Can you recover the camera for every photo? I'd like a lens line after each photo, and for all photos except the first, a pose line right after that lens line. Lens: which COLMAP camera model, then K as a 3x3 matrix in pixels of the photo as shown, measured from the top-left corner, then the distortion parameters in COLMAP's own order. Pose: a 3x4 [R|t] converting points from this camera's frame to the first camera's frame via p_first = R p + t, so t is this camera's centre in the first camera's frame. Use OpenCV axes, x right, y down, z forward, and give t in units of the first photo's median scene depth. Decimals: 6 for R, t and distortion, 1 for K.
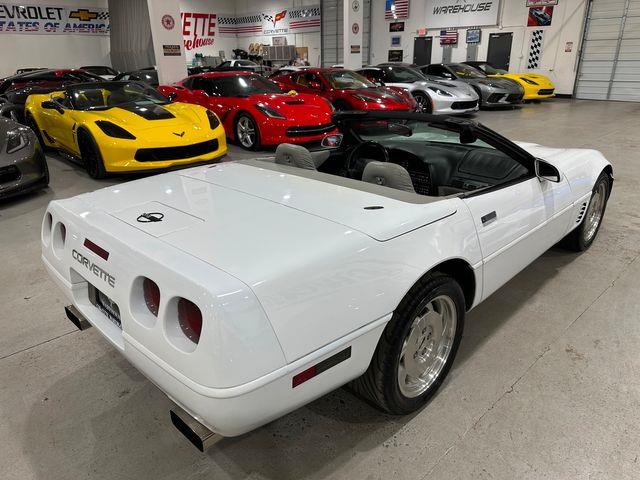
lens RADIAL K [[454.3, 0, 317.0], [0, 454.3, 242.1], [0, 0, 1]] dist [0.003981, -0.009754]
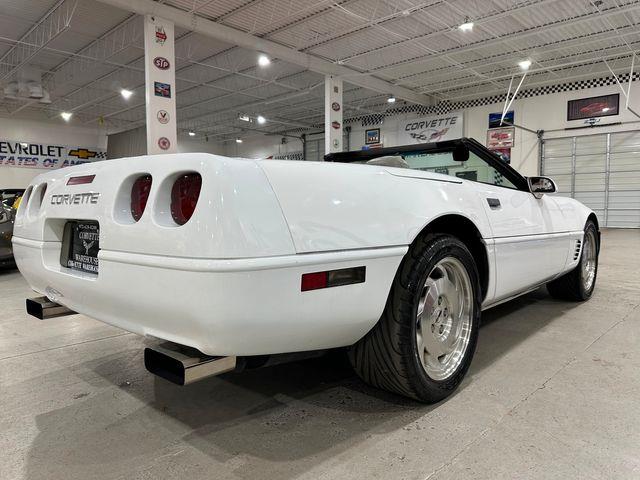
lens RADIAL K [[455.8, 0, 318.7], [0, 455.8, 240.4], [0, 0, 1]] dist [0.004856, -0.012207]
pose [[0.998818, 0.011854, 0.047143, -0.034250], [0.003334, 0.950821, -0.309724, 0.275922], [-0.048496, 0.309515, 0.949657, 0.098215]]
